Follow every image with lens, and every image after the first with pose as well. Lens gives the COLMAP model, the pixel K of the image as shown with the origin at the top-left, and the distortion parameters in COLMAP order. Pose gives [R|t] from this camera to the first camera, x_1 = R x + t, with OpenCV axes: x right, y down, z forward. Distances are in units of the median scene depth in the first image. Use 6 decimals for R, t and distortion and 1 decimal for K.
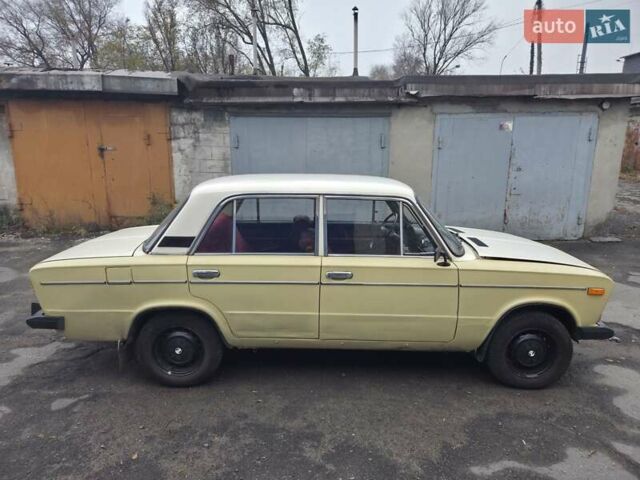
lens RADIAL K [[428.6, 0, 320.0], [0, 428.6, 240.0], [0, 0, 1]] dist [0.026864, -0.005368]
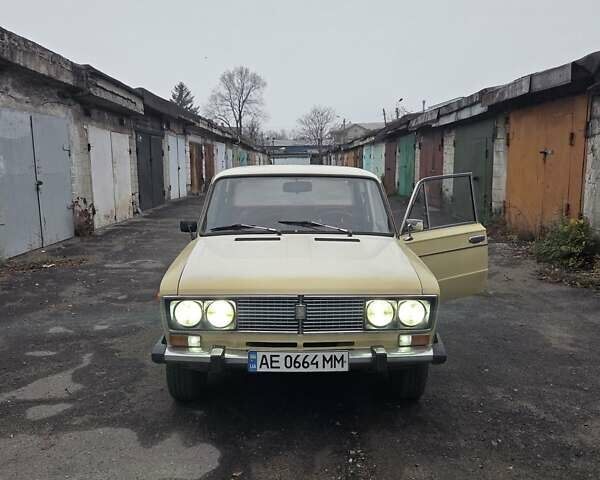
lens RADIAL K [[538.6, 0, 293.5], [0, 538.6, 250.9], [0, 0, 1]] dist [0.003924, 0.004278]
pose [[-0.004607, 0.143124, -0.989694, 1.153382], [-0.210128, 0.967469, 0.140888, -0.103225], [0.977663, 0.208612, 0.025617, 0.864681]]
